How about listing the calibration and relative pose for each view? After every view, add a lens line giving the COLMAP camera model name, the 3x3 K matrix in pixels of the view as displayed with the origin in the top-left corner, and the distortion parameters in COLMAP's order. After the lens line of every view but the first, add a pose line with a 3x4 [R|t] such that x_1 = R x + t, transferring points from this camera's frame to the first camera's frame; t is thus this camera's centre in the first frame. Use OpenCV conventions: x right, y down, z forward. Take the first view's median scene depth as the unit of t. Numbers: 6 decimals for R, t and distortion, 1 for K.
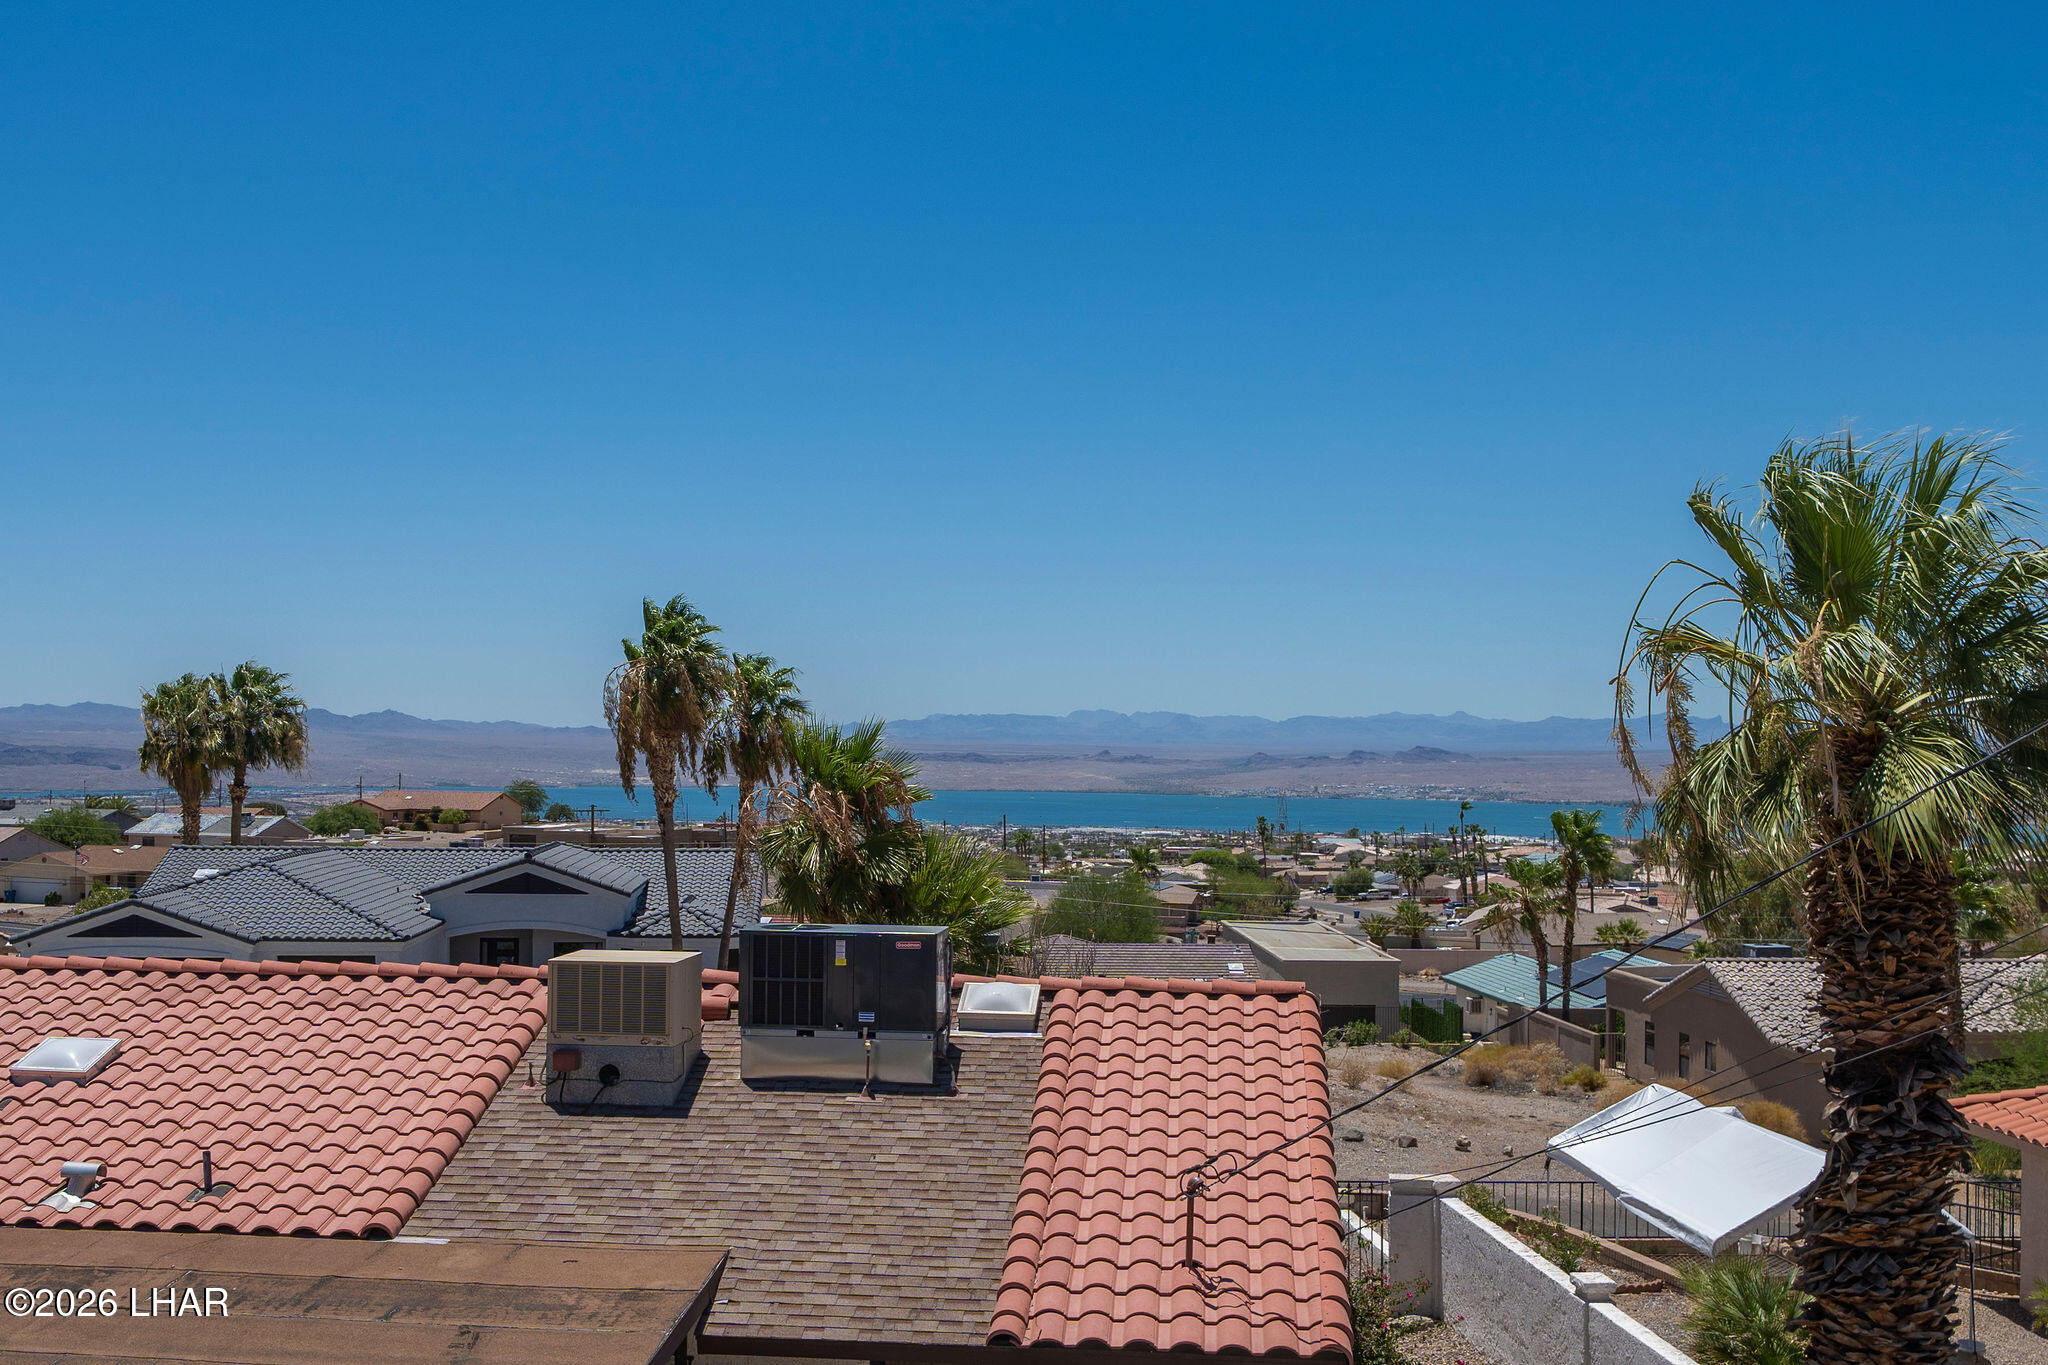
lens RADIAL K [[2163.3, 0, 1024.0], [0, 2163.3, 682.5], [0, 0, 1]] dist [0.005654, 0.001708]
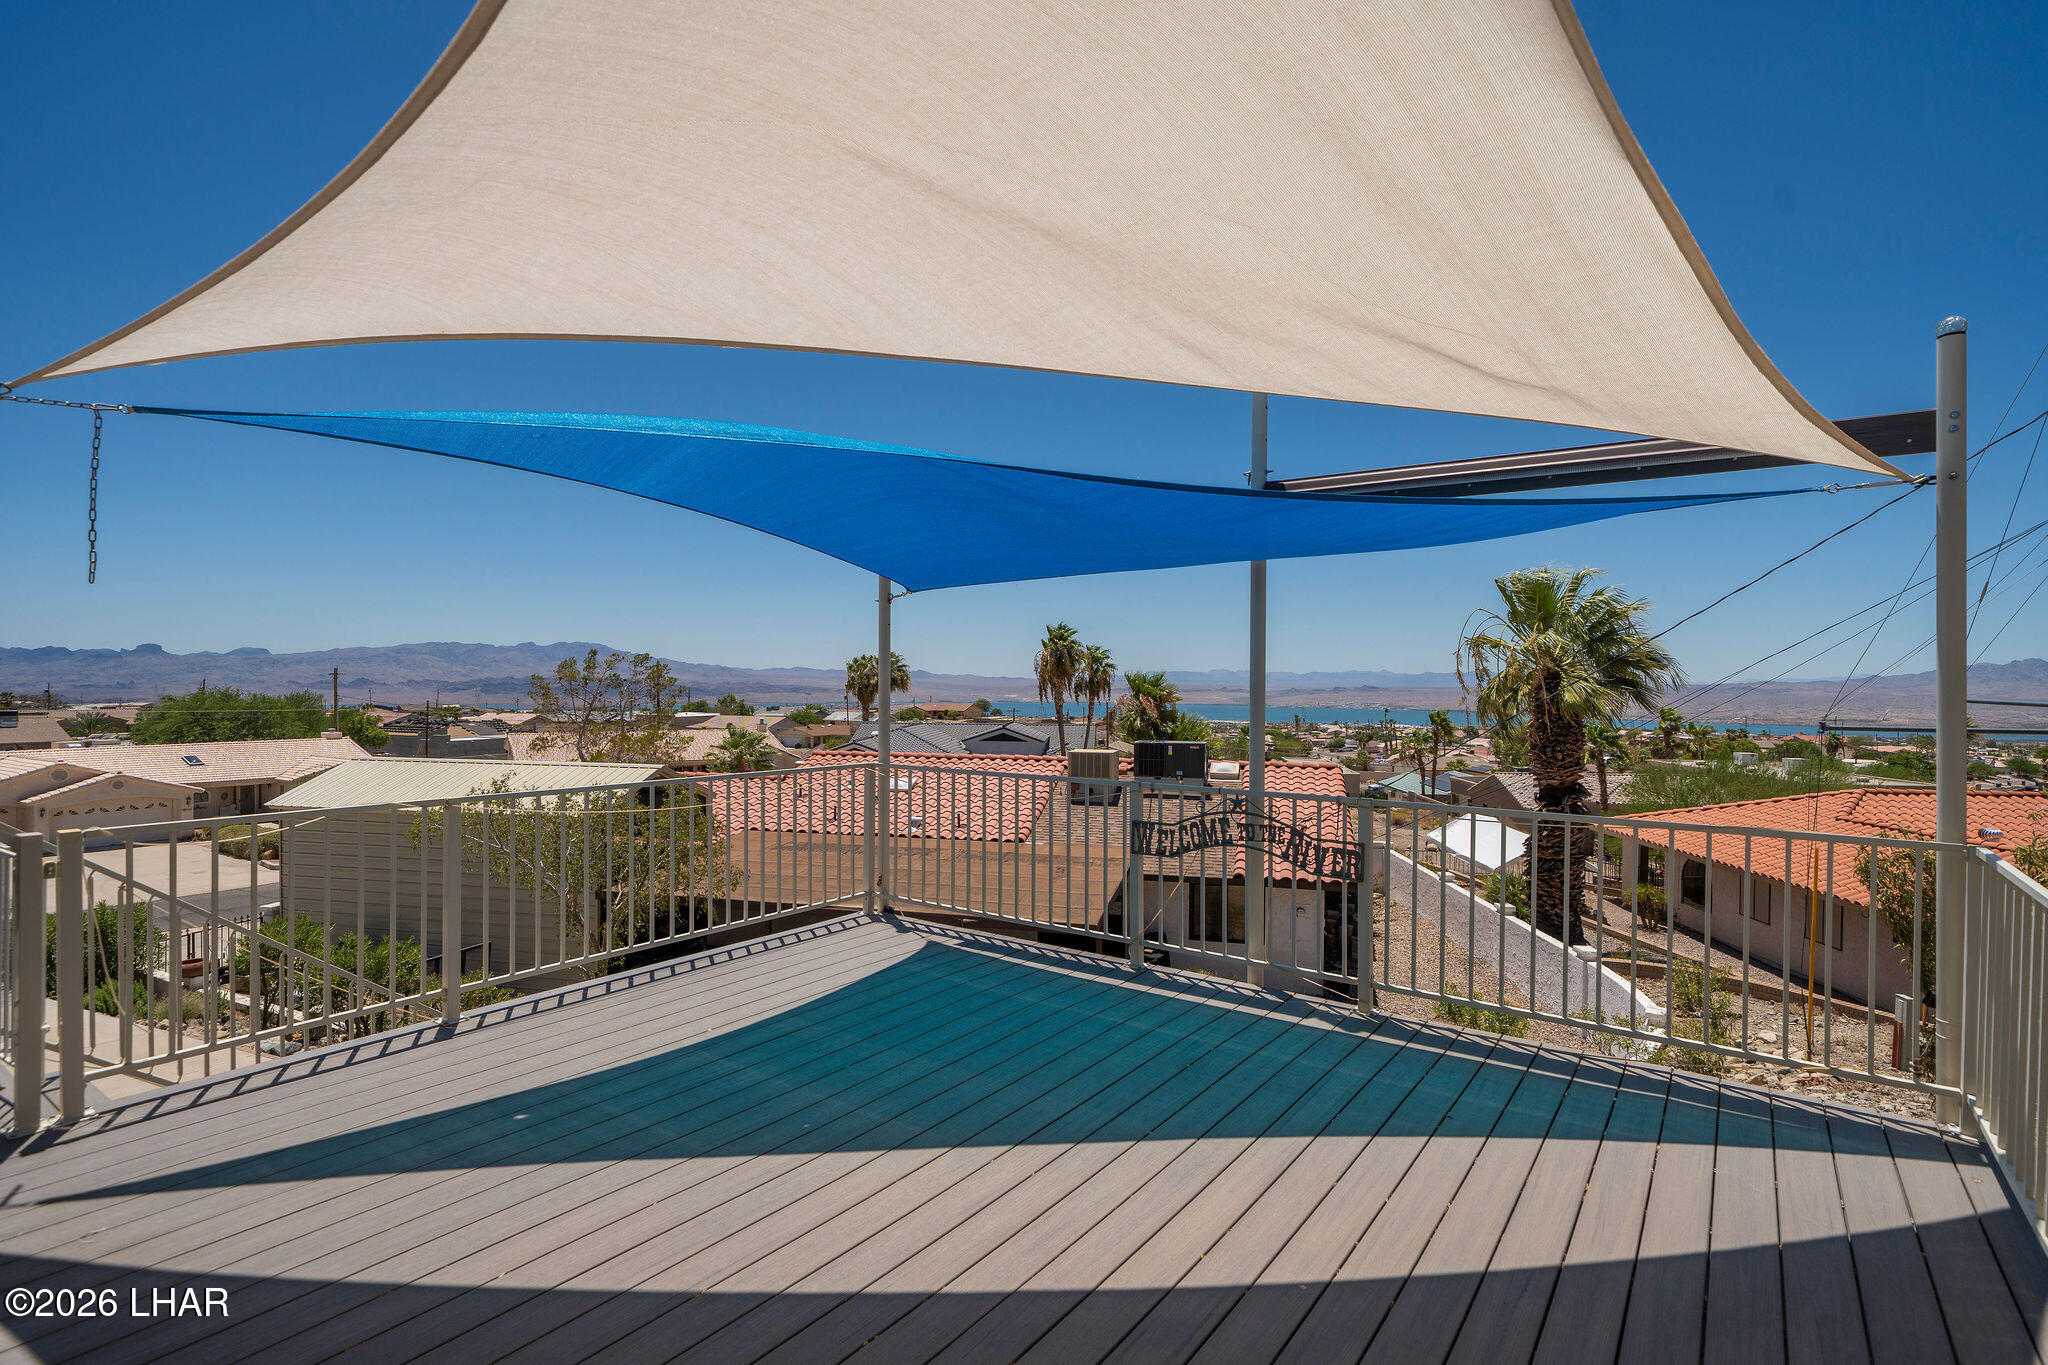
lens RADIAL K [[989.4, 0, 1054.5], [0, 989.4, 678.5], [0, 0, 1]] dist [-0.000653, 0.000308]
pose [[0.992973, -0.000831, -0.118342, -0.031033], [0.003202, 0.999798, 0.019844, 0.002043], [0.118302, -0.020083, 0.992775, -0.113496]]
